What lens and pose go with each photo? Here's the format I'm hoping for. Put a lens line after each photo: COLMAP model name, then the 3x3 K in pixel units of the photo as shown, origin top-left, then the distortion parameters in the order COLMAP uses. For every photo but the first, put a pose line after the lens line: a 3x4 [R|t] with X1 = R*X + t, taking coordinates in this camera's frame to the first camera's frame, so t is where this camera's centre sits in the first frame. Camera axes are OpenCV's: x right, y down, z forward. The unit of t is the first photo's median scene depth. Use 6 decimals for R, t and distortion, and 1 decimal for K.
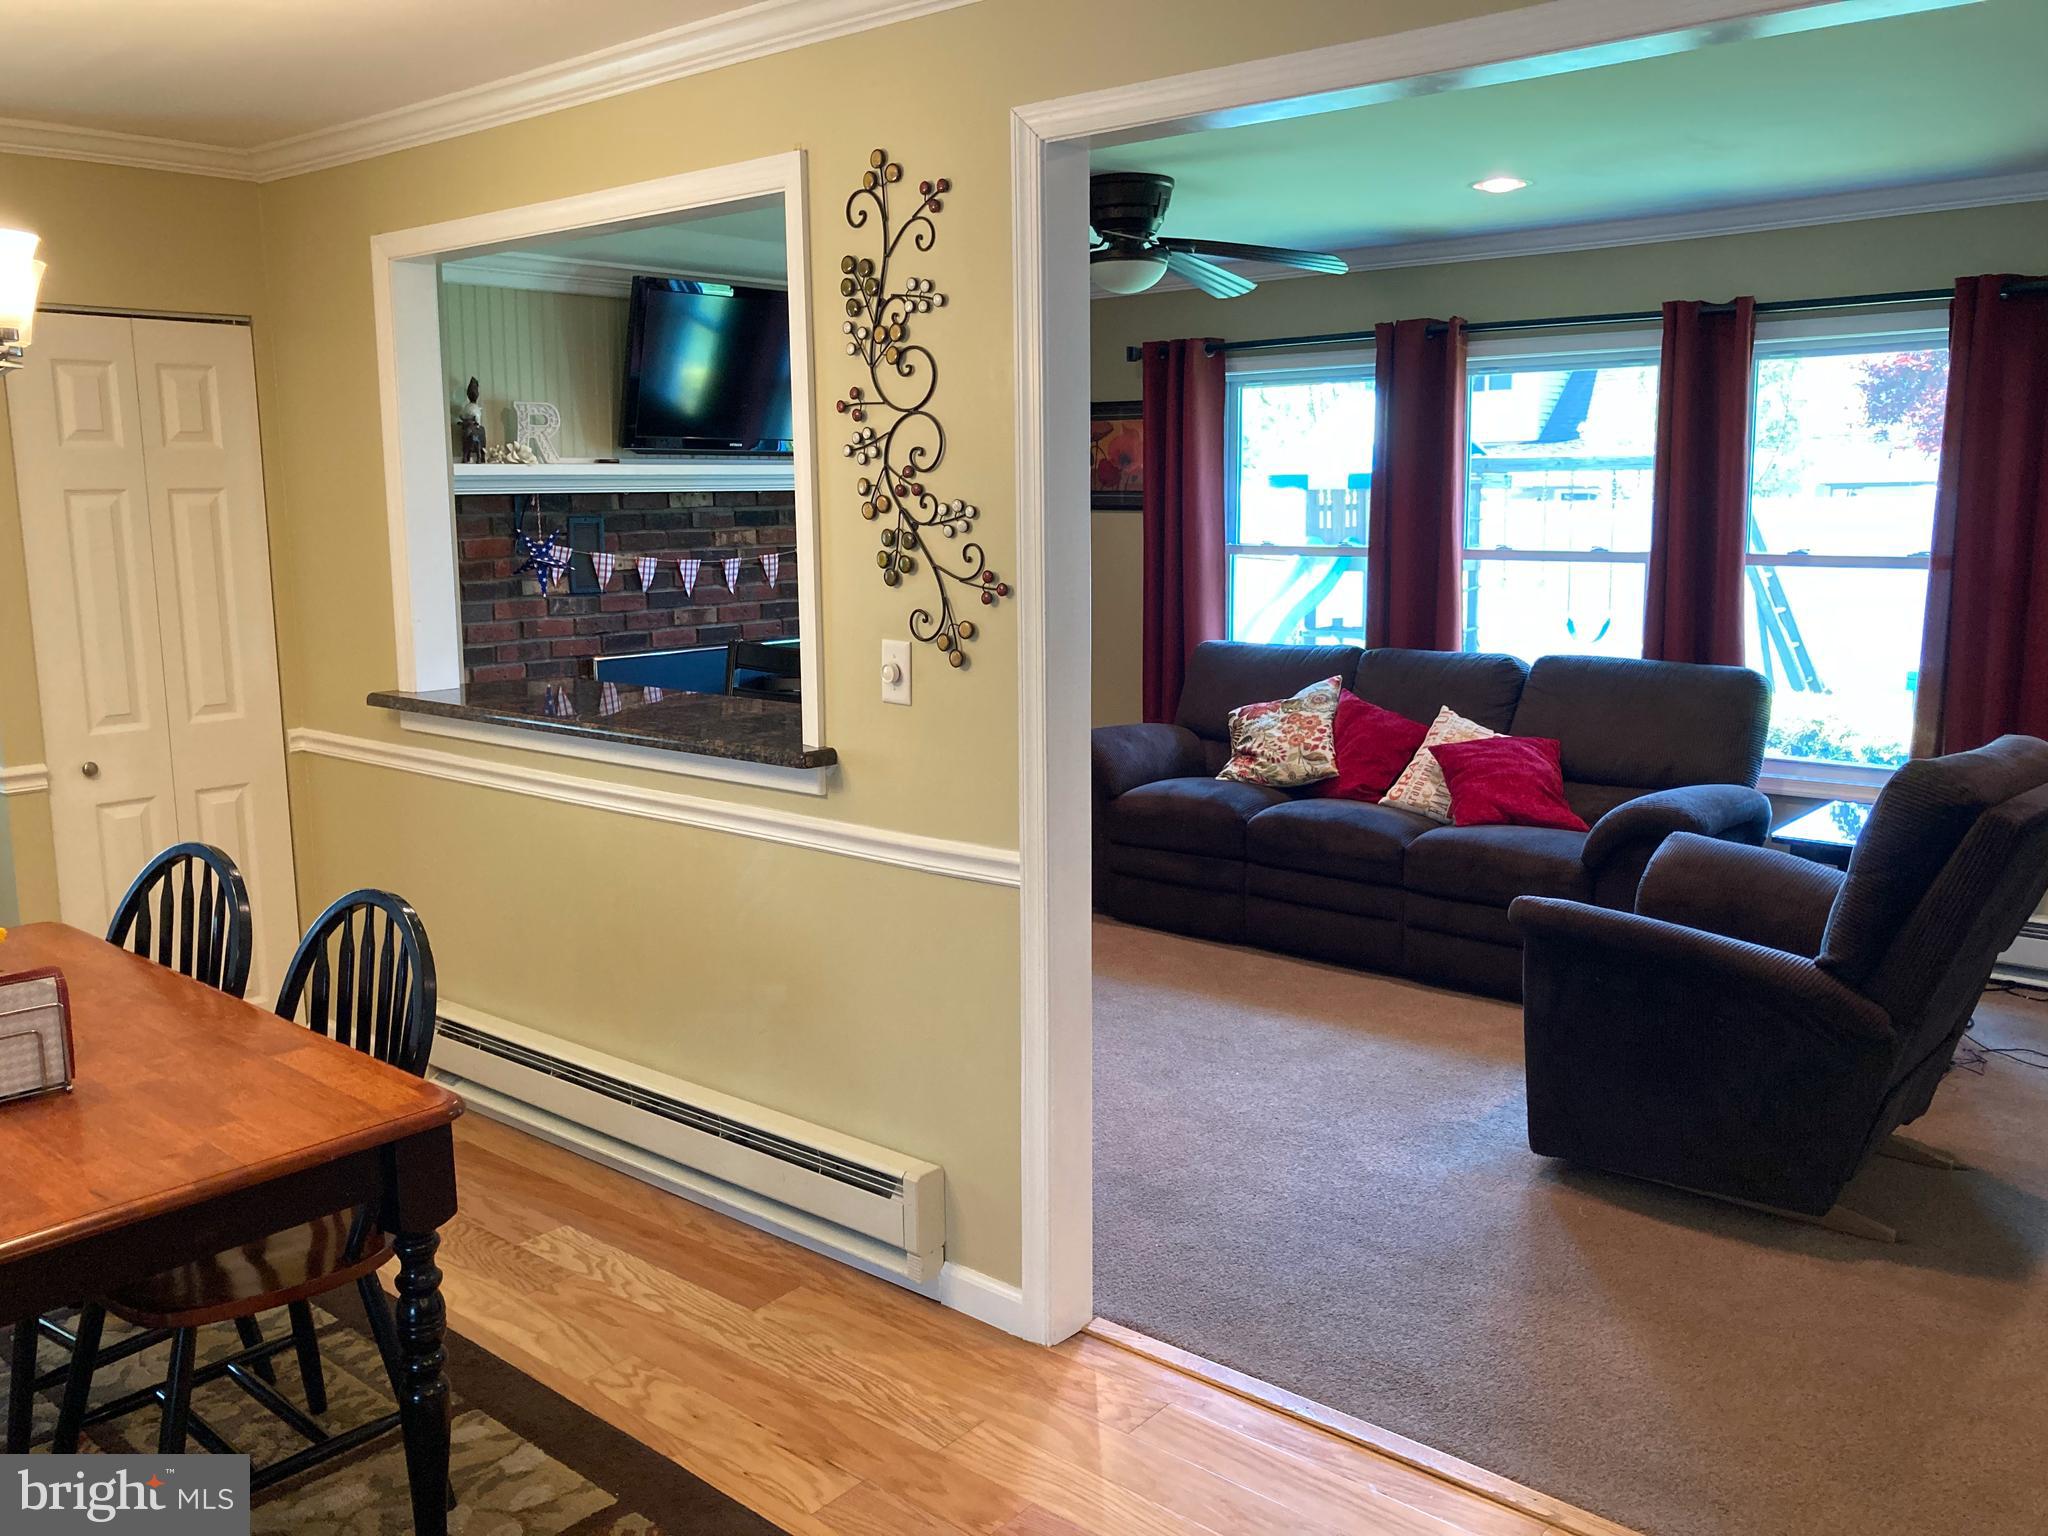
lens RADIAL K [[1681.0, 0, 1026.5], [0, 1681.0, 758.6], [0, 0, 1]] dist [0.034774, -0.031153]
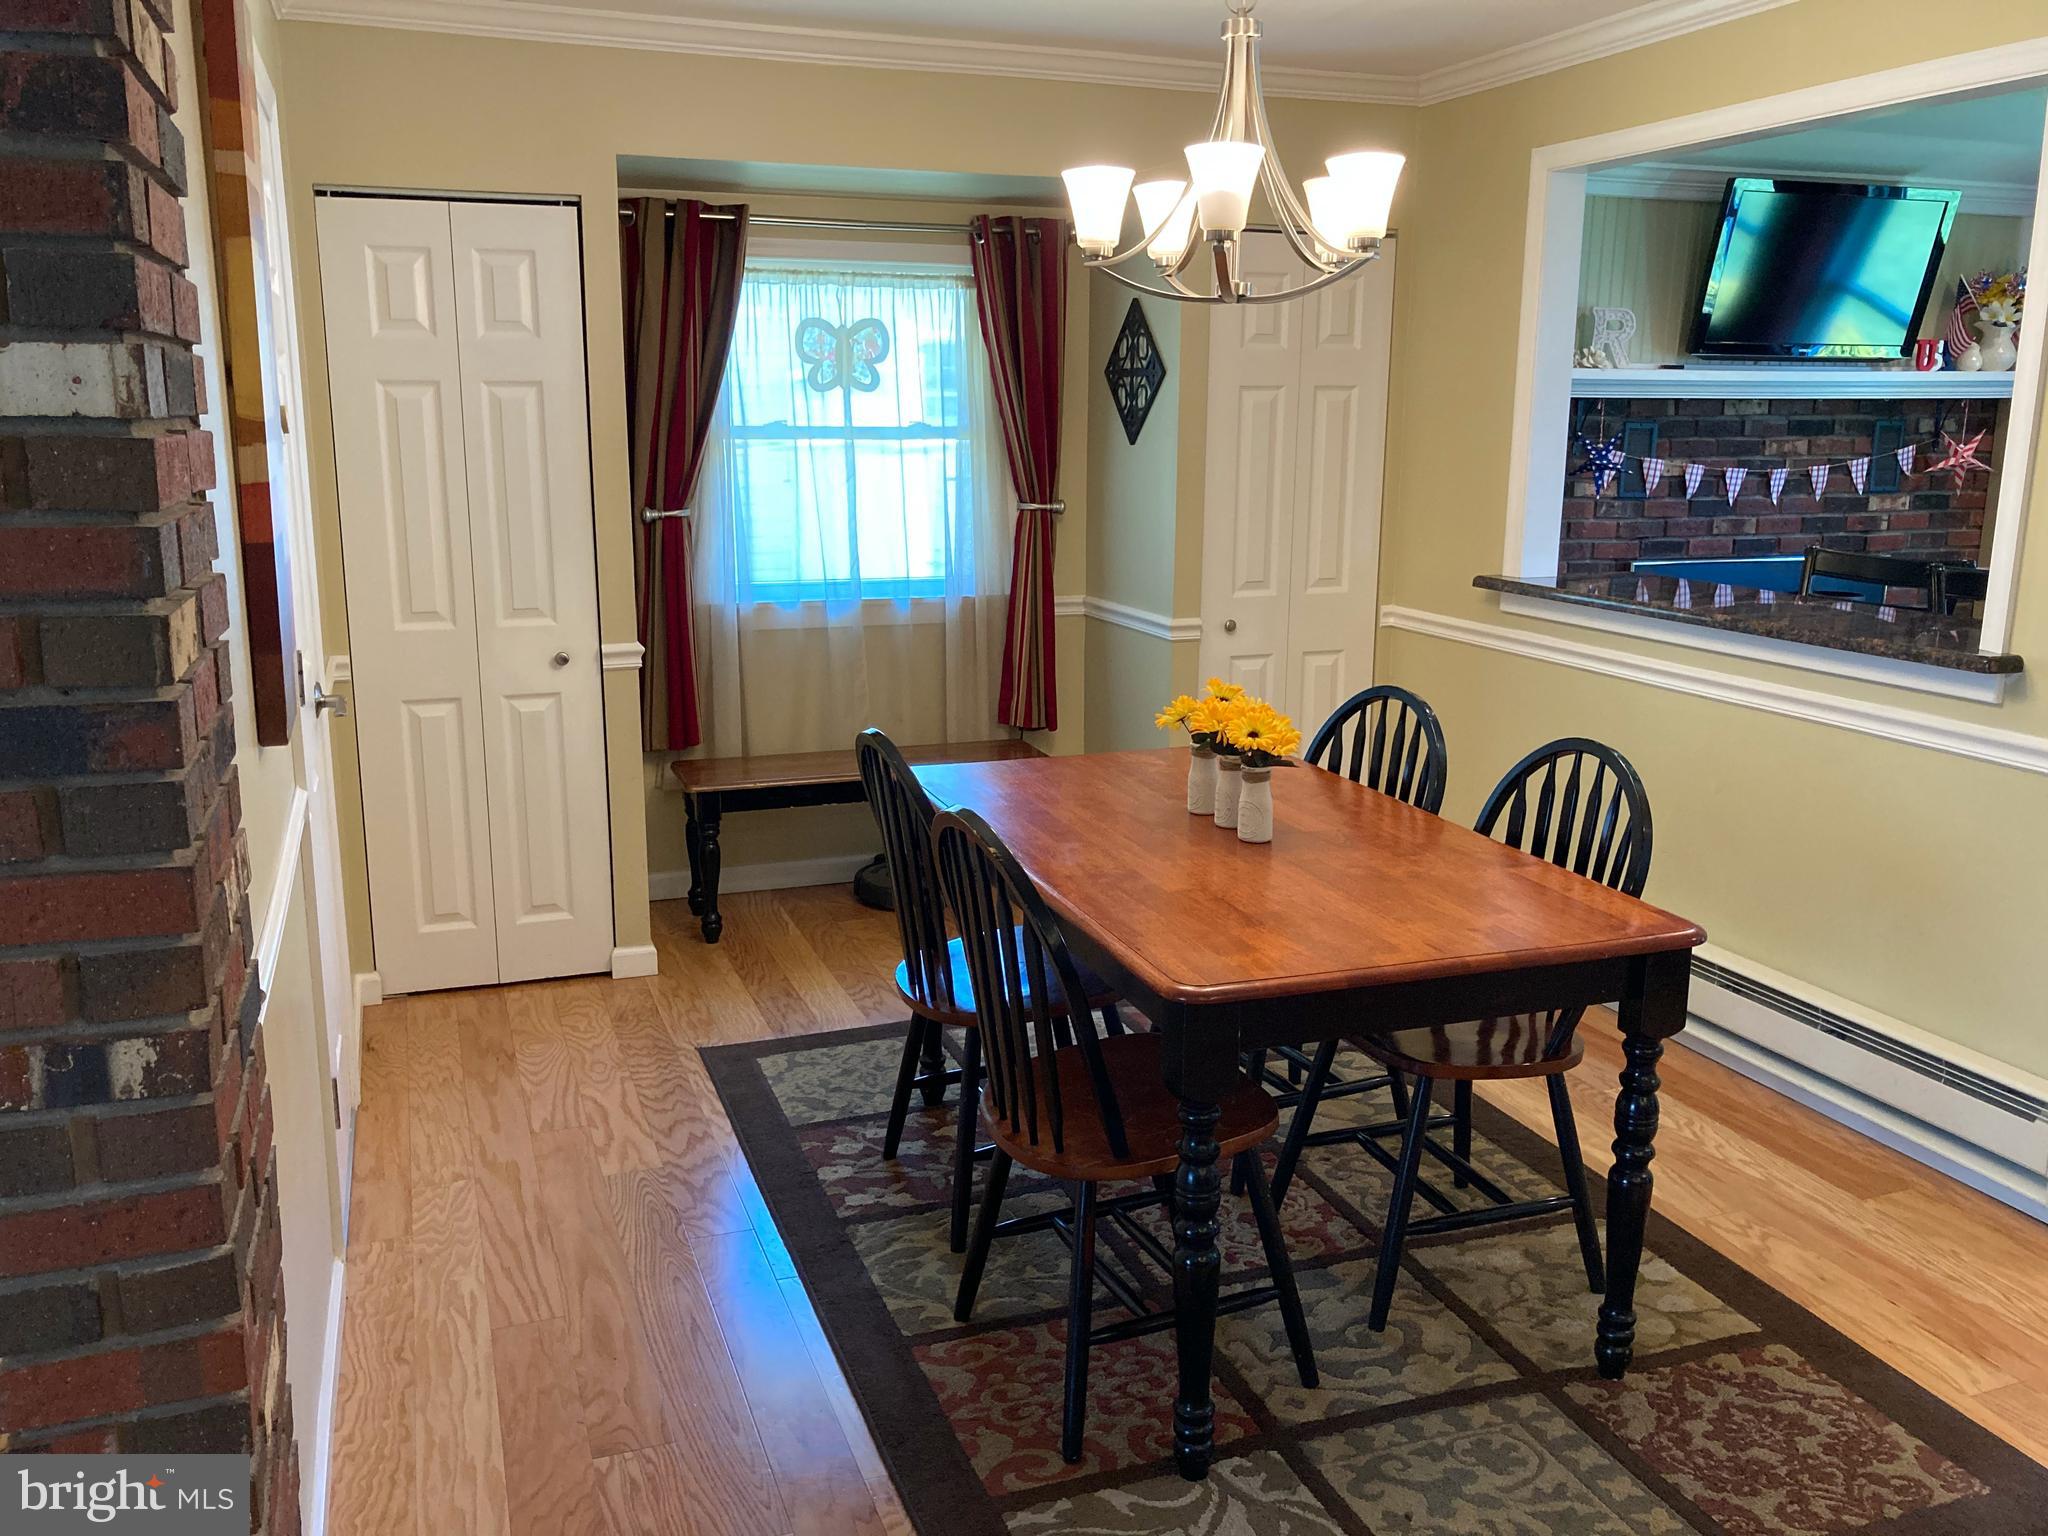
lens RADIAL K [[1681.0, 0, 1026.1], [0, 1681.0, 754.1], [0, 0, 1]] dist [0.034774, -0.031153]
pose [[0.873208, 0.114842, -0.473624, -0.088218], [-0.093884, 0.993275, 0.067752, 0.022905], [0.478219, -0.014696, 0.878118, -0.078397]]
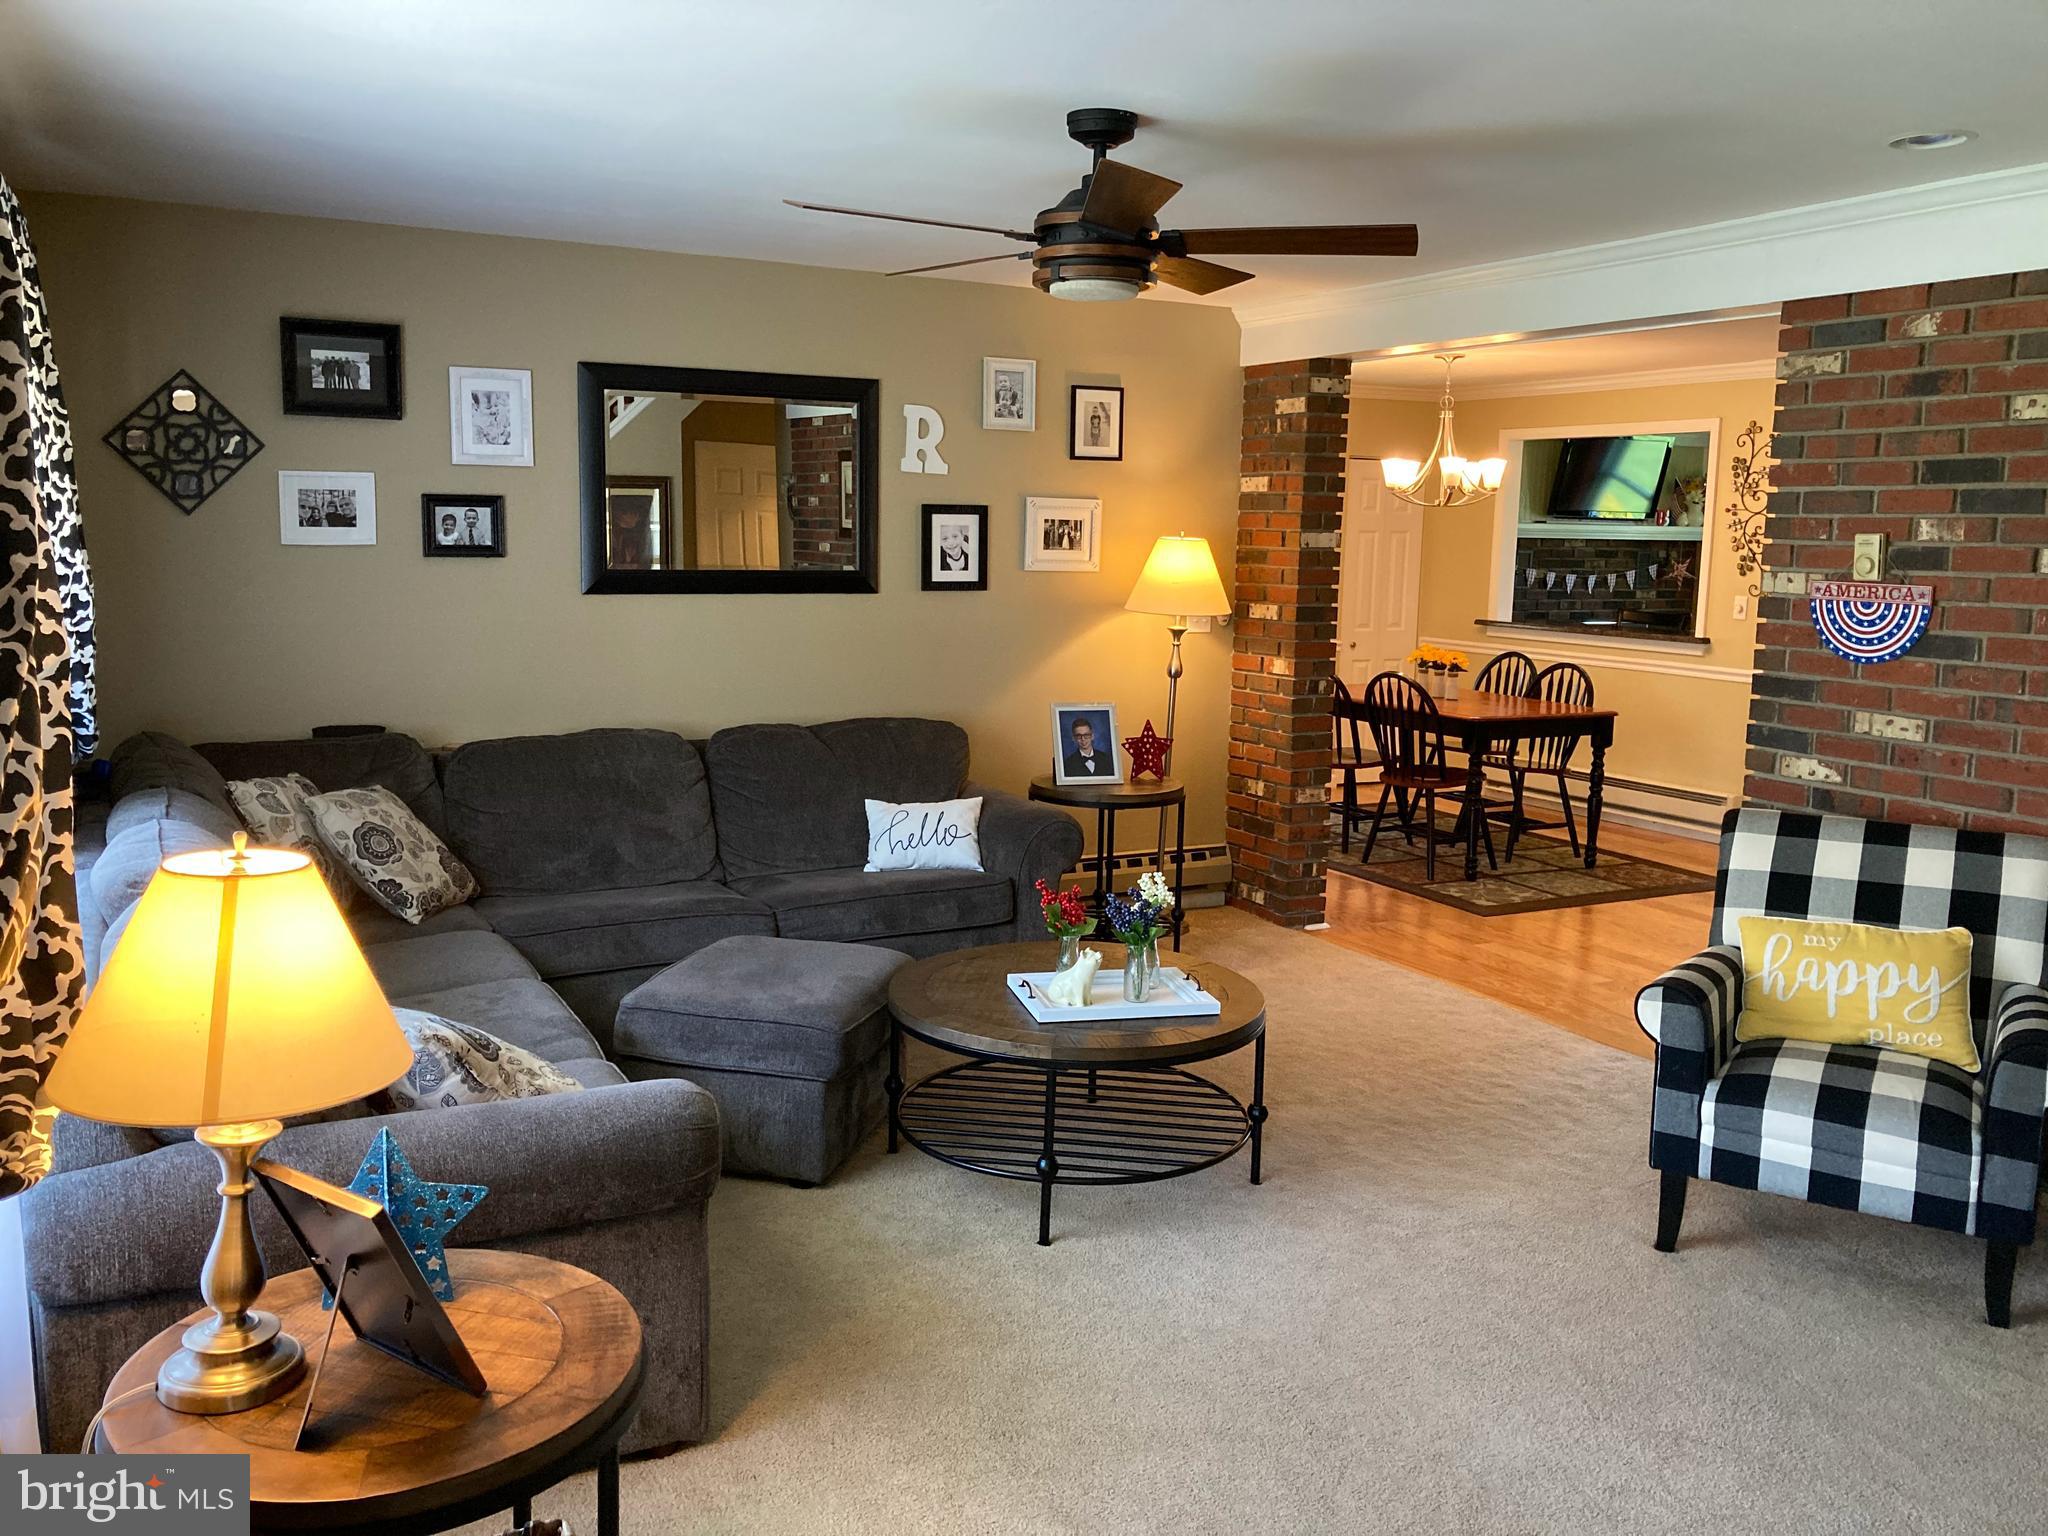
lens RADIAL K [[1681.0, 0, 1012.8], [0, 1681.0, 734.0], [0, 0, 1]] dist [0.034774, -0.031153]
pose [[0.928206, 0.076546, -0.364107, -0.092021], [-0.091284, 0.995550, -0.023413, 0.185978], [0.360694, 0.054969, 0.931063, -1.125623]]
